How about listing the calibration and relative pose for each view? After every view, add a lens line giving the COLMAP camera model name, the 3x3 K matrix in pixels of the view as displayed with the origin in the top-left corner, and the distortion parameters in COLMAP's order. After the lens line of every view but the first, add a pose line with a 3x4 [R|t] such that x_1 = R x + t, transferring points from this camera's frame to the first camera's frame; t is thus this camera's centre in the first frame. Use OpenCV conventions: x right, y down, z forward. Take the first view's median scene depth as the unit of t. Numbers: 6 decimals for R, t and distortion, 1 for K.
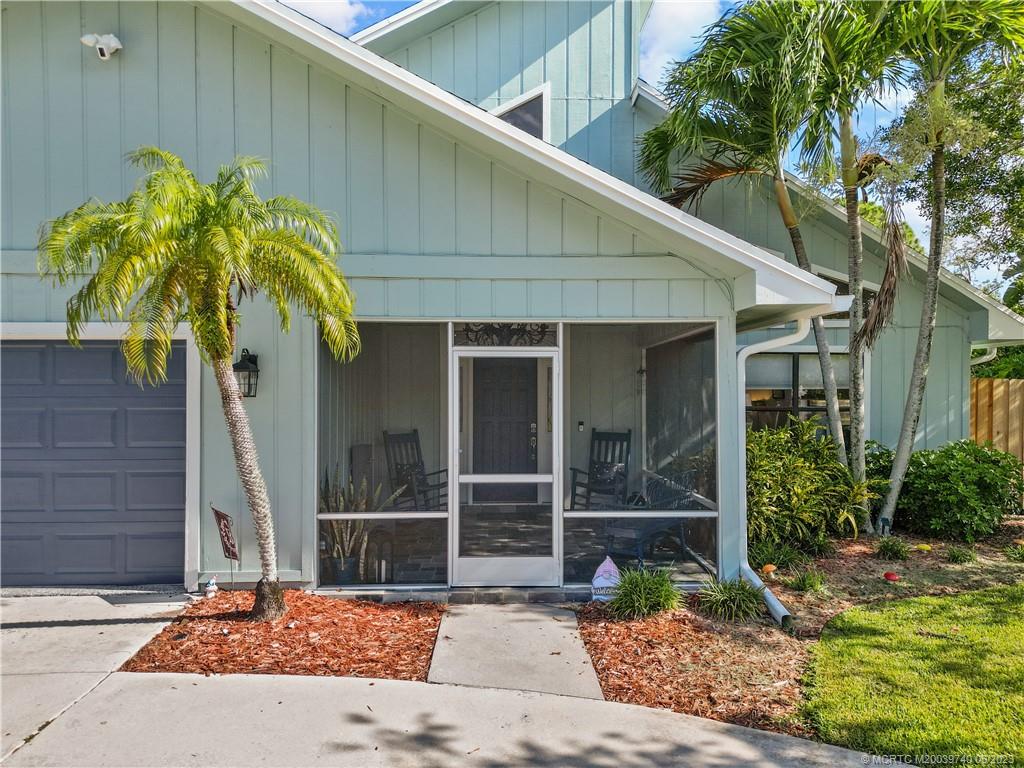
lens RADIAL K [[751.1, 0, 513.8], [0, 751.1, 384.8], [0, 0, 1]] dist [0.041368, -0.001460]
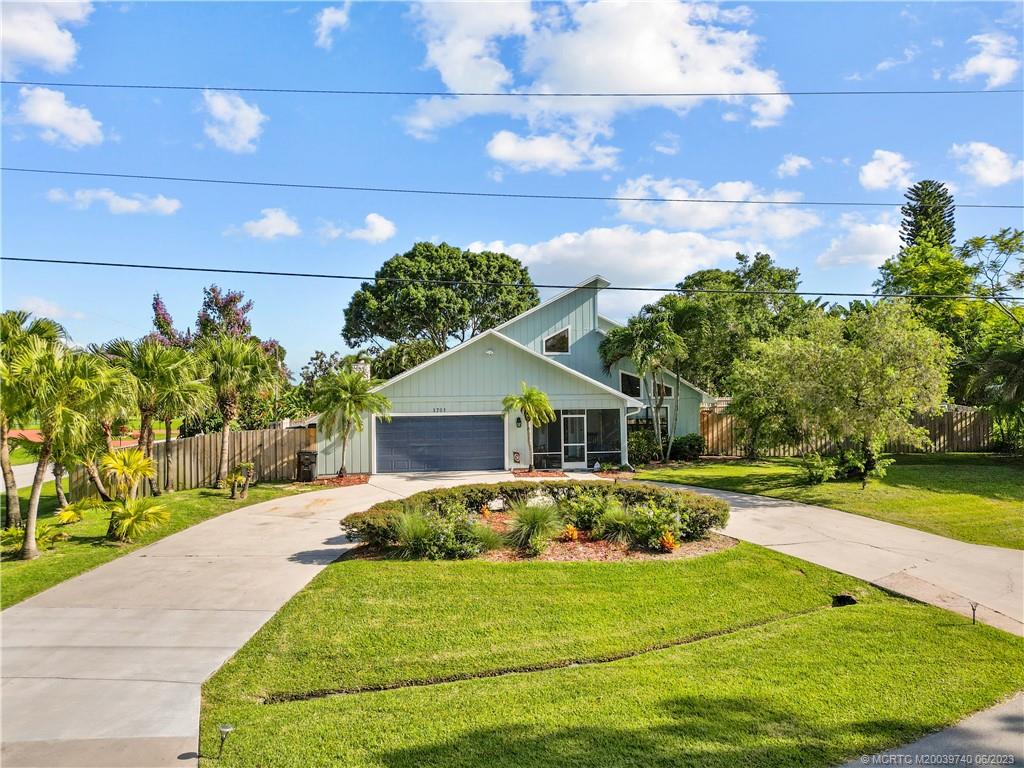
lens RADIAL K [[718.6, 0, 516.8], [0, 718.6, 387.2], [0, 0, 1]] dist [0.120147, -0.112897]
pose [[0.995833, -0.014647, 0.090017, -0.741657], [0.014611, 0.999893, 0.001062, -0.228528], [-0.090022, 0.000258, 0.995940, -3.274451]]
